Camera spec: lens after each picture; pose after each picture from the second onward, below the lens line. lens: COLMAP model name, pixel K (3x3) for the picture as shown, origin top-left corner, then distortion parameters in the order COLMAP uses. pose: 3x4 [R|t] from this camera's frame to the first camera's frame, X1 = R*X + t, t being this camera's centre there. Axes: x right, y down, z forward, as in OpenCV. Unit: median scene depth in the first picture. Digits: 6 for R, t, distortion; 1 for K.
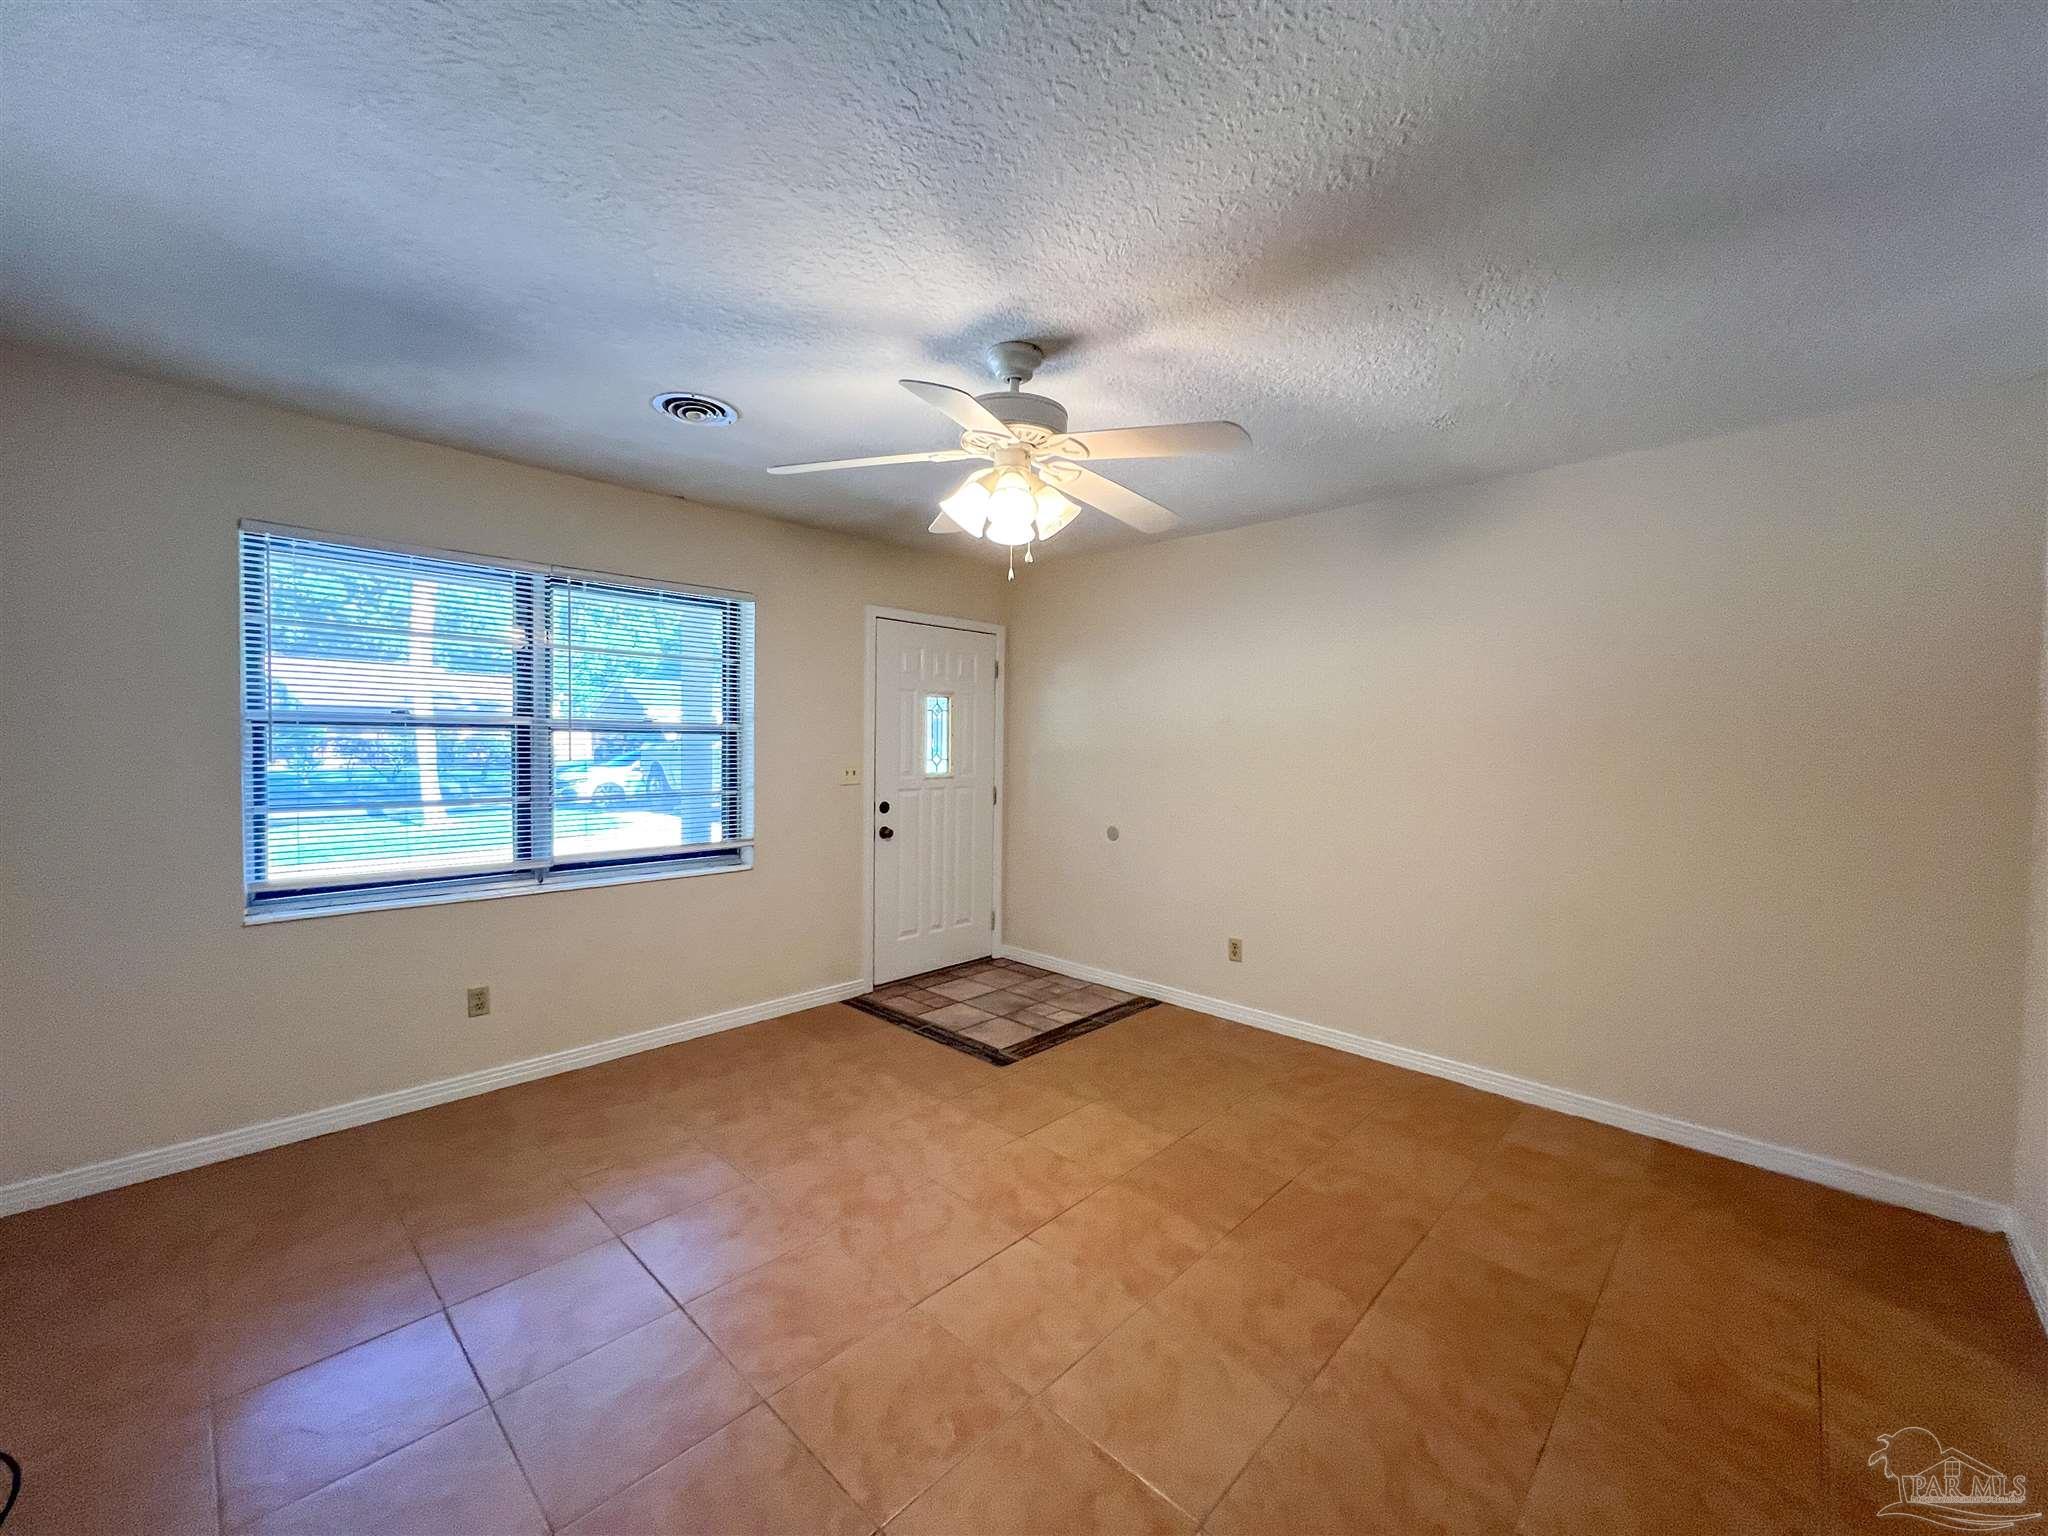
lens RADIAL K [[825.2, 0, 1021.2], [0, 825.2, 765.4], [0, 0, 1]] dist [-0.000585, 0.000397]
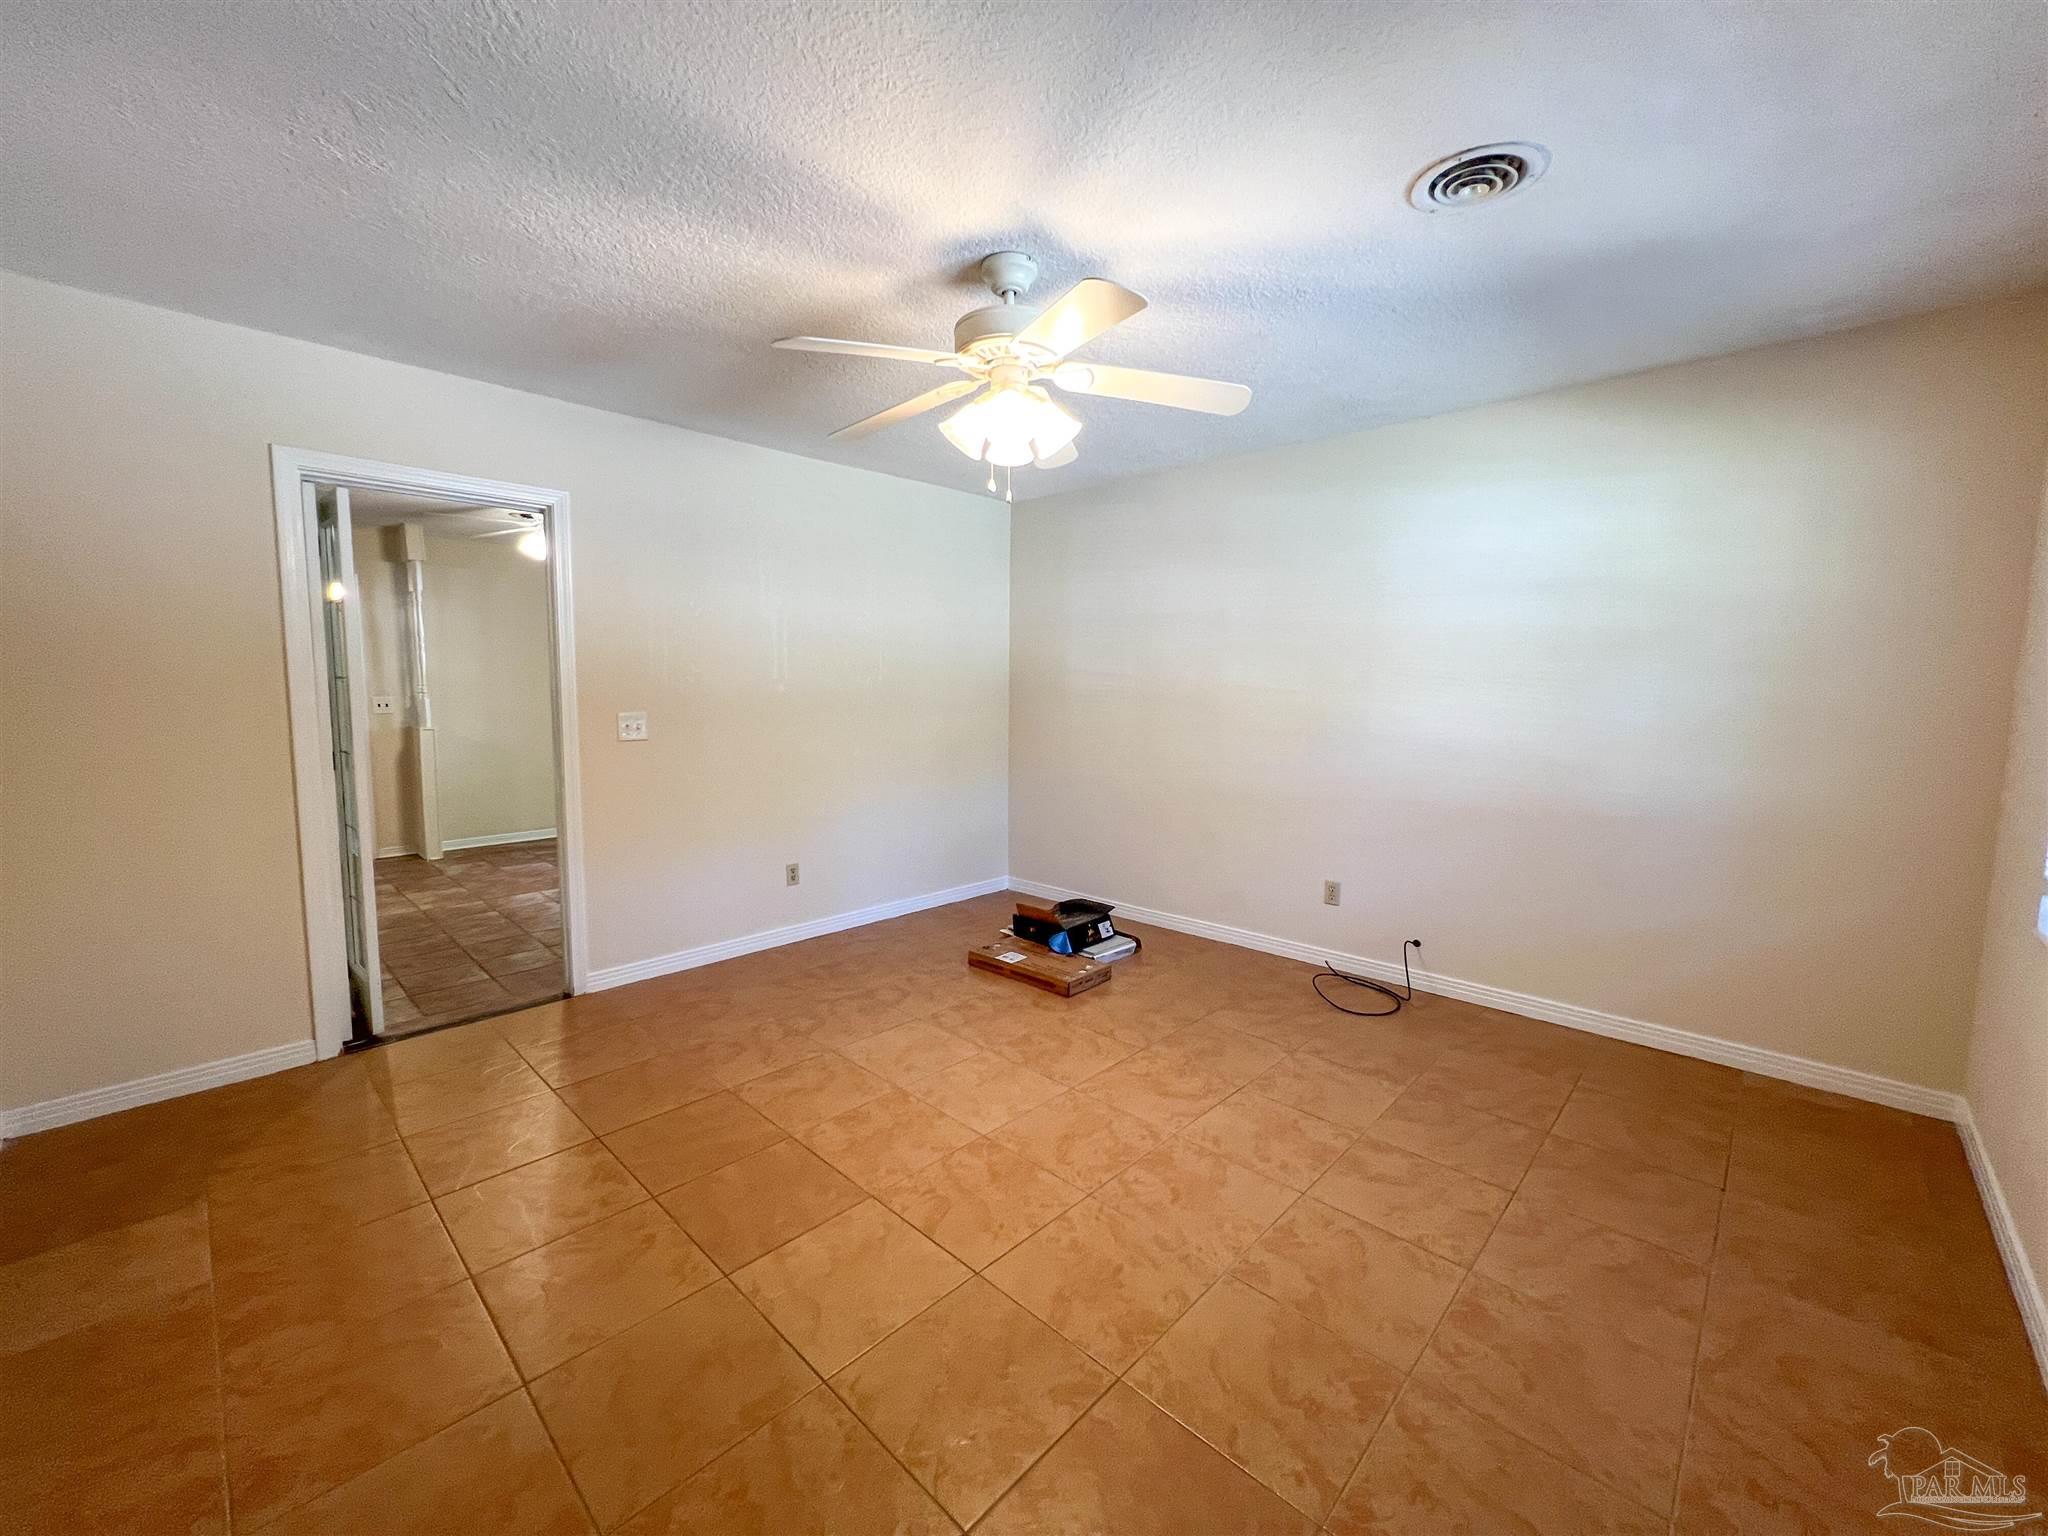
lens RADIAL K [[825.2, 0, 1021.2], [0, 825.2, 765.4], [0, 0, 1]] dist [-0.000585, 0.000397]
pose [[-0.999779, -0.020859, 0.002461, -0.034267], [-0.020380, 0.991733, 0.126692, -0.033870], [-0.005083, 0.126614, -0.991939, 1.905481]]
